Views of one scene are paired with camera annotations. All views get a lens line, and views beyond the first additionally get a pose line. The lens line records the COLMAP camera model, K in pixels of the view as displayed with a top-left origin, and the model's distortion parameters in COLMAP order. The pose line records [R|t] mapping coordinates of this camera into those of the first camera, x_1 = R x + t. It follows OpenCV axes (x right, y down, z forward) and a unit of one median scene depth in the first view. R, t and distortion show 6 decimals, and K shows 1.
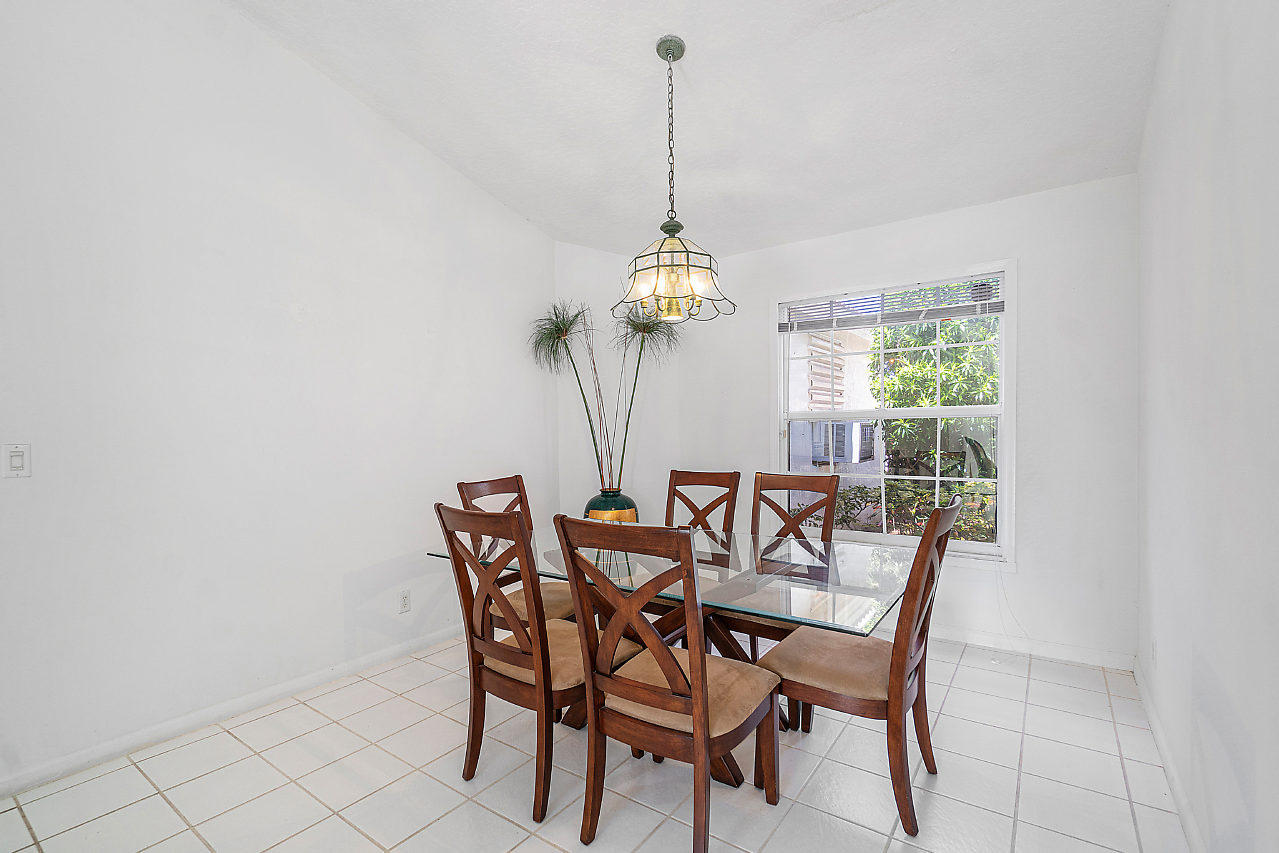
lens RADIAL K [[563.8, 0, 637.1], [0, 563.8, 428.4], [0, 0, 1]] dist [-0.002880, -0.000442]
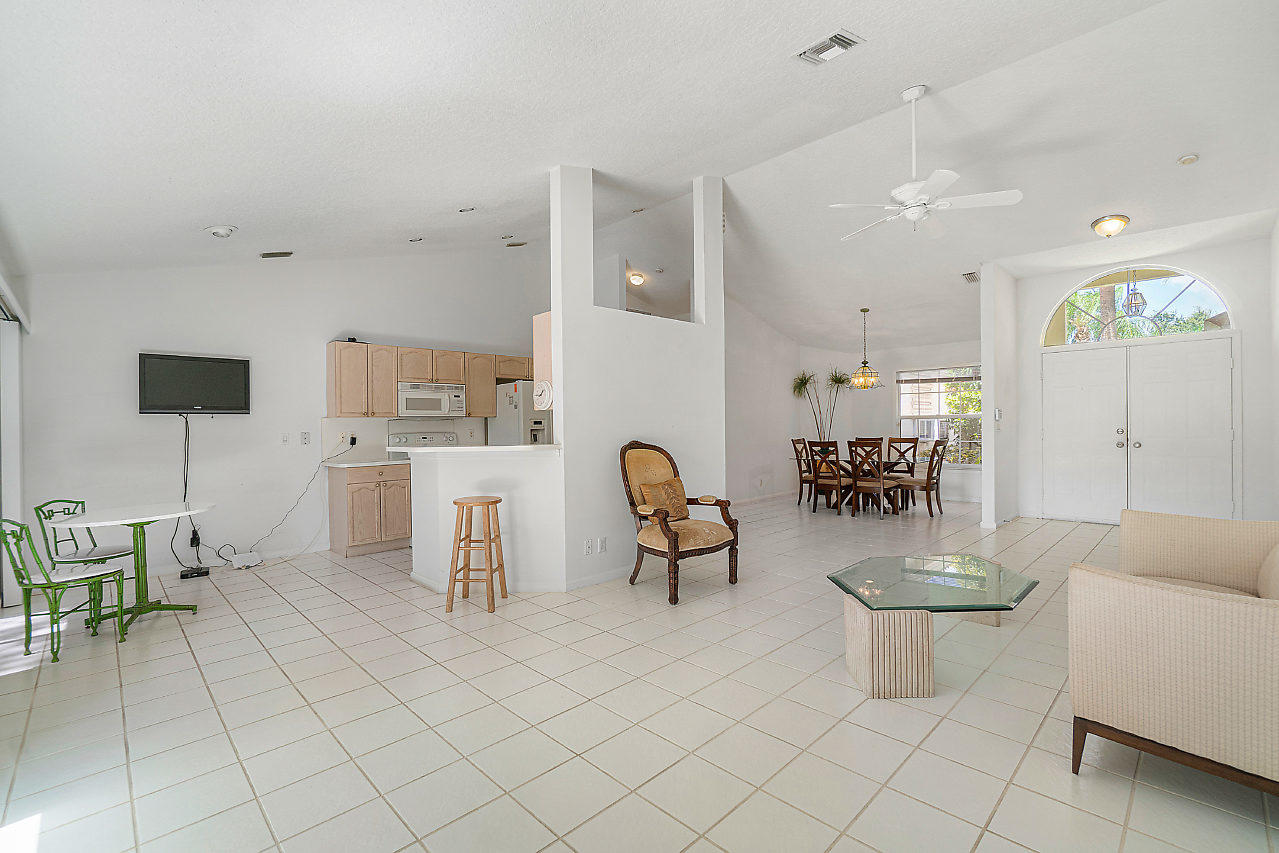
lens RADIAL K [[563.8, 0, 645.2], [0, 563.8, 427.3], [0, 0, 1]] dist [-0.002880, -0.000442]
pose [[0.986498, -0.003781, -0.163728, -0.426131], [0.004015, 0.999991, 0.001103, 0.016424], [0.163723, -0.001746, 0.986505, -1.592330]]
